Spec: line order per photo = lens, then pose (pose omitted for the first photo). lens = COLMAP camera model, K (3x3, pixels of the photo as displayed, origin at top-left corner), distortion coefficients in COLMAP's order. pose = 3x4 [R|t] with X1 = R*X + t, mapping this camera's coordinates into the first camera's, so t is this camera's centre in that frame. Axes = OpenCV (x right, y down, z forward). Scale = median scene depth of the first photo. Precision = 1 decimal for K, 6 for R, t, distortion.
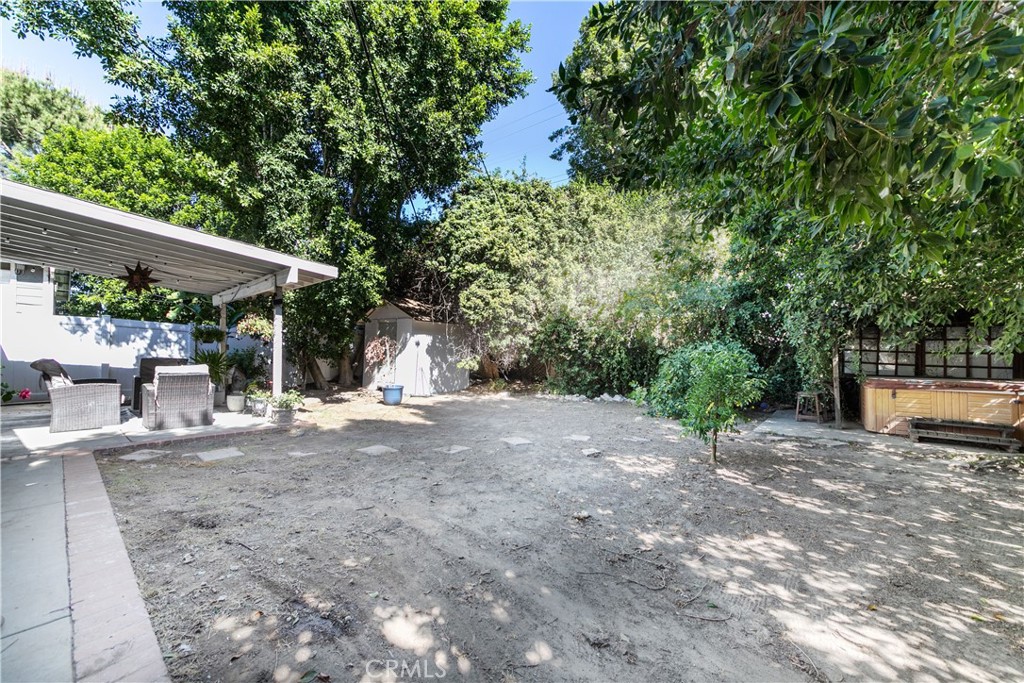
lens RADIAL K [[384.0, 0, 513.0], [0, 384.0, 343.8], [0, 0, 1]] dist [-0.004048, 0.000088]
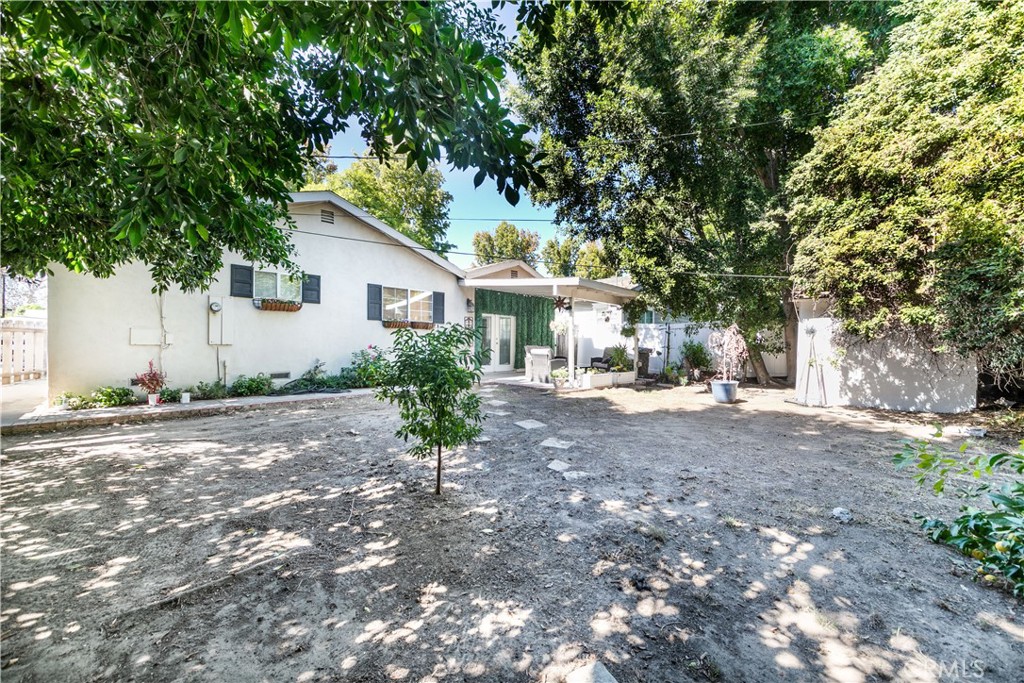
lens RADIAL K [[384.0, 0, 517.9], [0, 384.0, 341.6], [0, 0, 1]] dist [-0.004048, 0.000088]
pose [[-0.055327, -0.010286, -0.998415, 0.615739], [0.011529, 0.999874, -0.010940, 0.025177], [0.998402, -0.012117, -0.055202, 0.614205]]
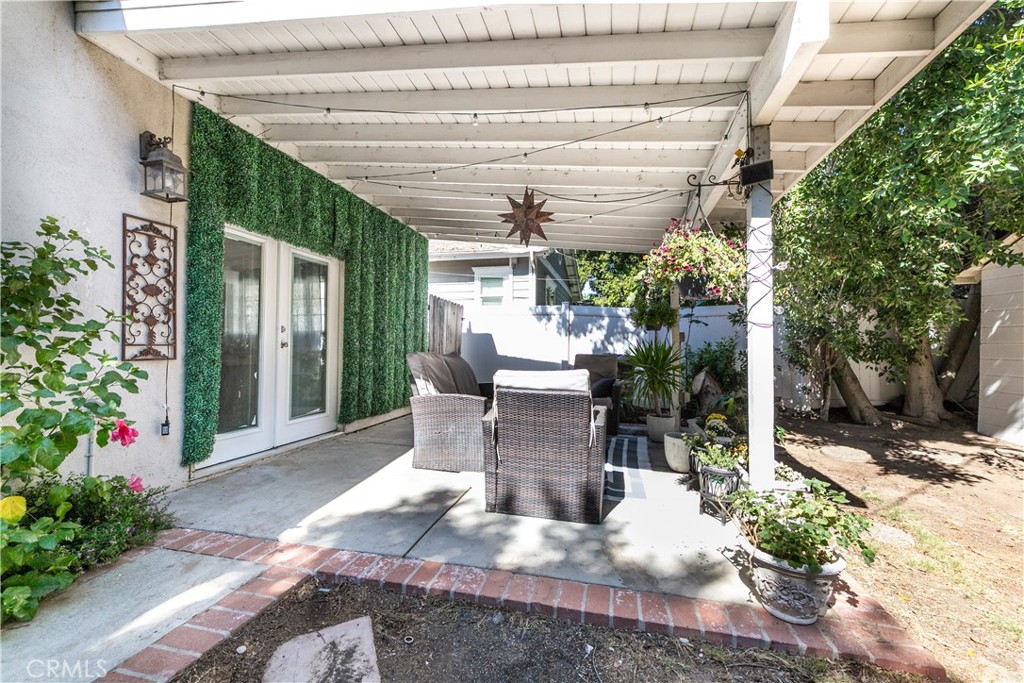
lens RADIAL K [[437.8, 0, 513.9], [0, 437.8, 337.1], [0, 0, 1]] dist [-0.002003, 0.001002]
pose [[0.457700, -0.018453, -0.888915, -0.274892], [0.011221, 0.999825, -0.014977, 0.015903], [0.889036, -0.003120, 0.457827, 0.464706]]
